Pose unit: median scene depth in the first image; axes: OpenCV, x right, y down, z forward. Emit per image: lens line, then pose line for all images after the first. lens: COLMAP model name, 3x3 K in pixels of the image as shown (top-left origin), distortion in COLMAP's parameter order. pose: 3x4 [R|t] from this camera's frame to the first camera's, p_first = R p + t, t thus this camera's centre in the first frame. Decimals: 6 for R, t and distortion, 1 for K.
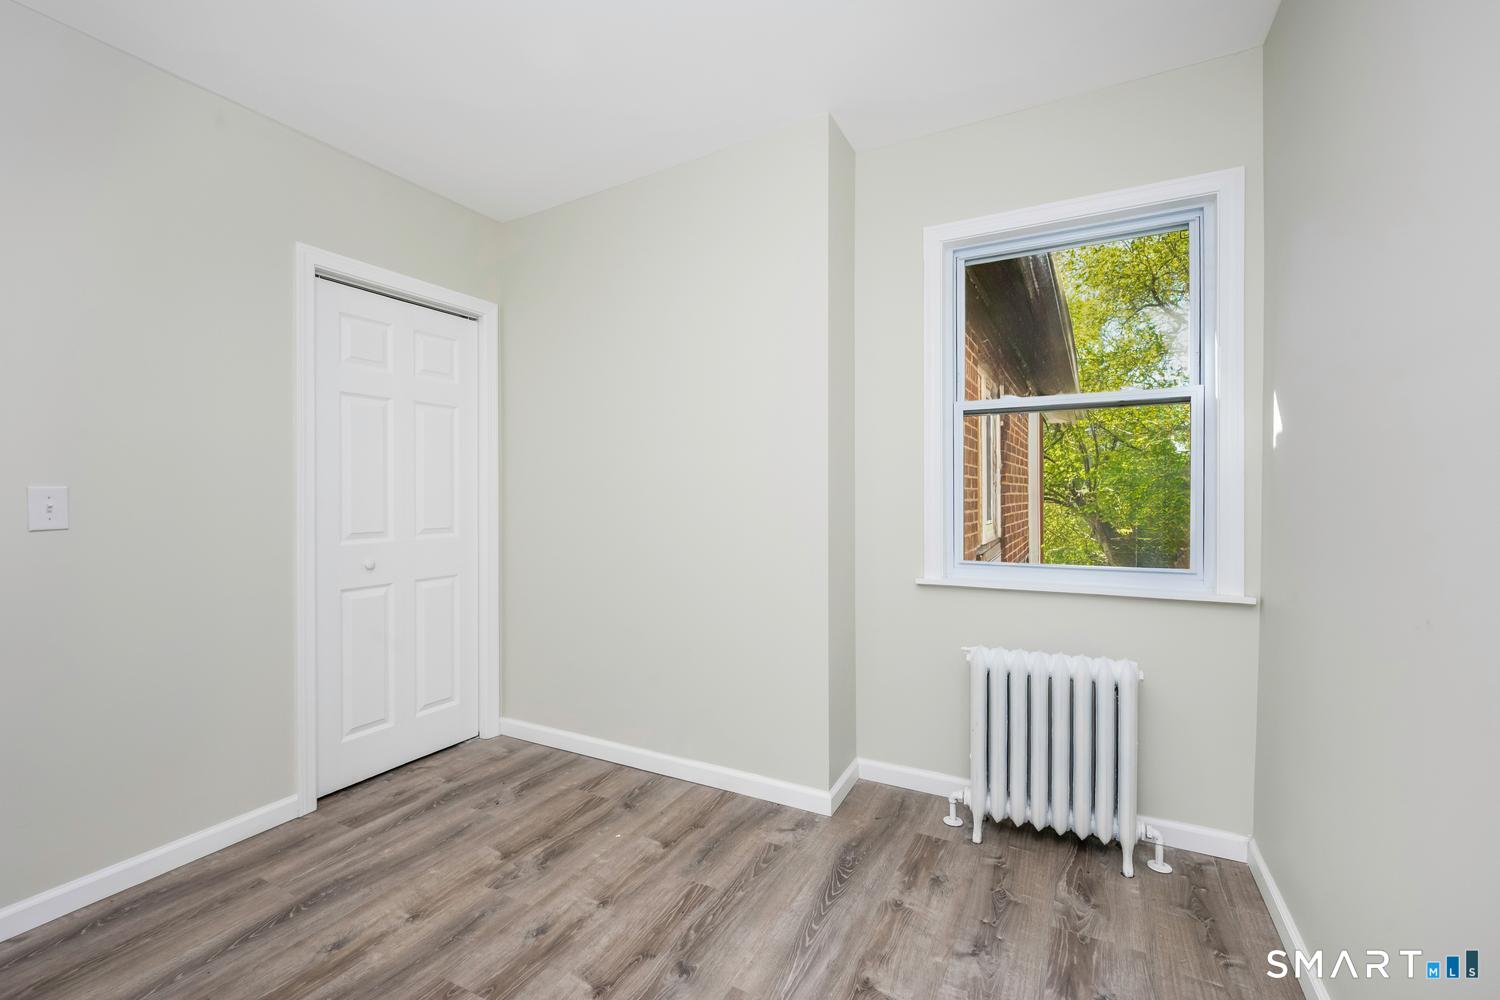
lens RADIAL K [[640.0, 0, 750.0], [0, 640.0, 500.0], [0, 0, 1]] dist [-0.001603, -0.000061]
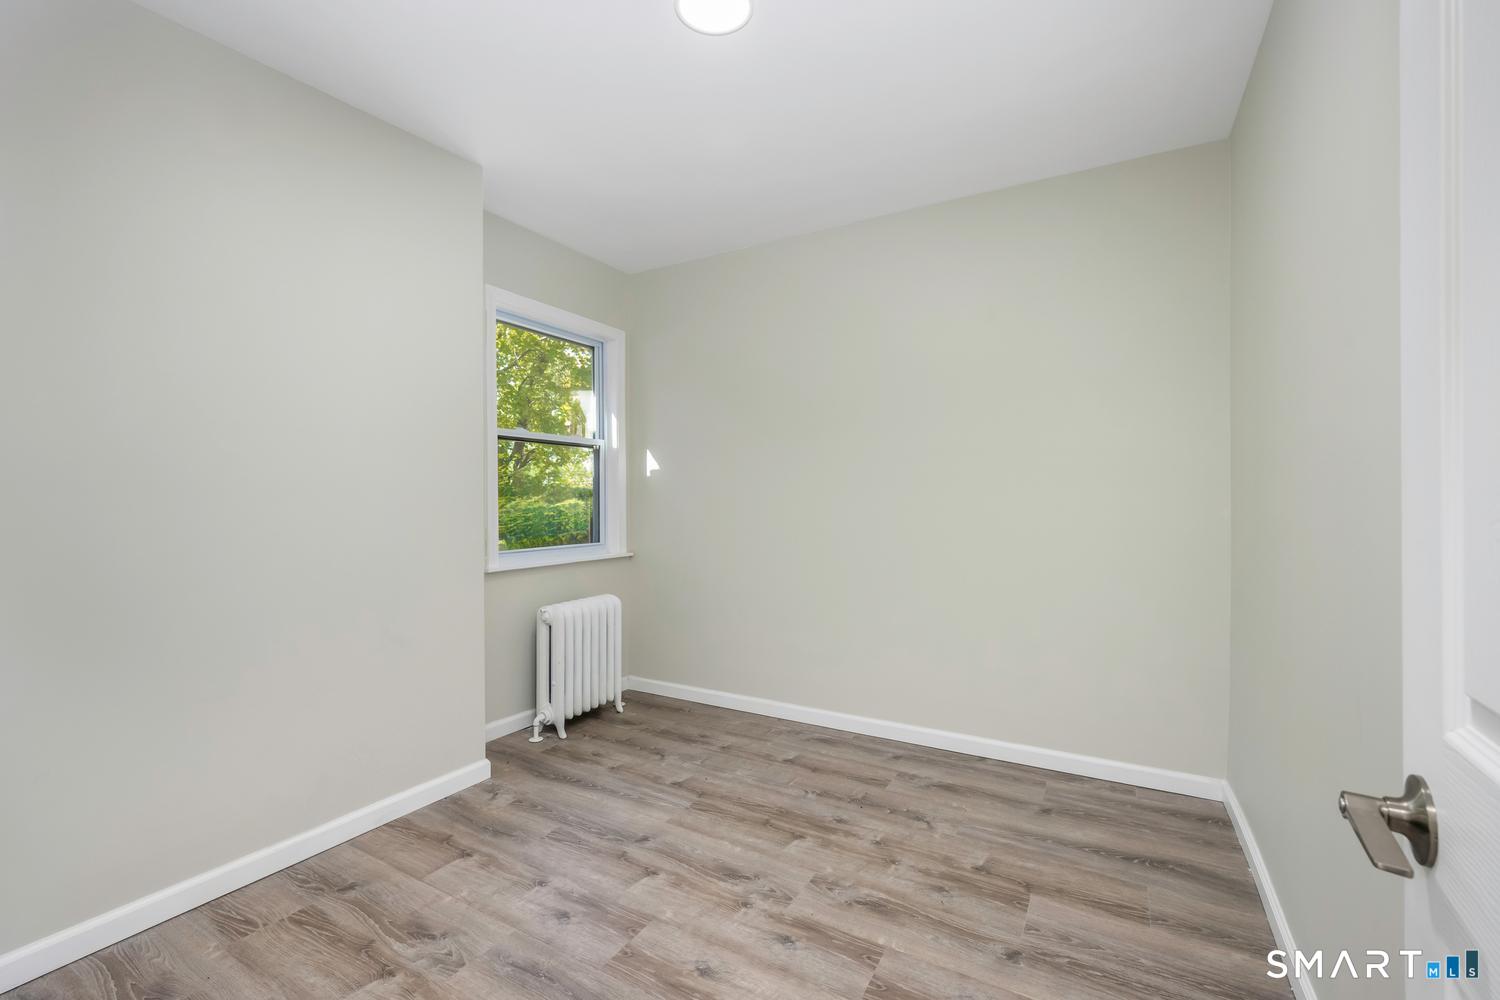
lens RADIAL K [[640.0, 0, 750.0], [0, 640.0, 500.0], [0, 0, 1]] dist [-0.001603, -0.000061]
pose [[0.029875, 0.005237, 0.999540, -1.160033], [0.009589, 0.999939, -0.005525, 0.003995], [-0.999508, 0.009749, 0.029823, 0.558759]]
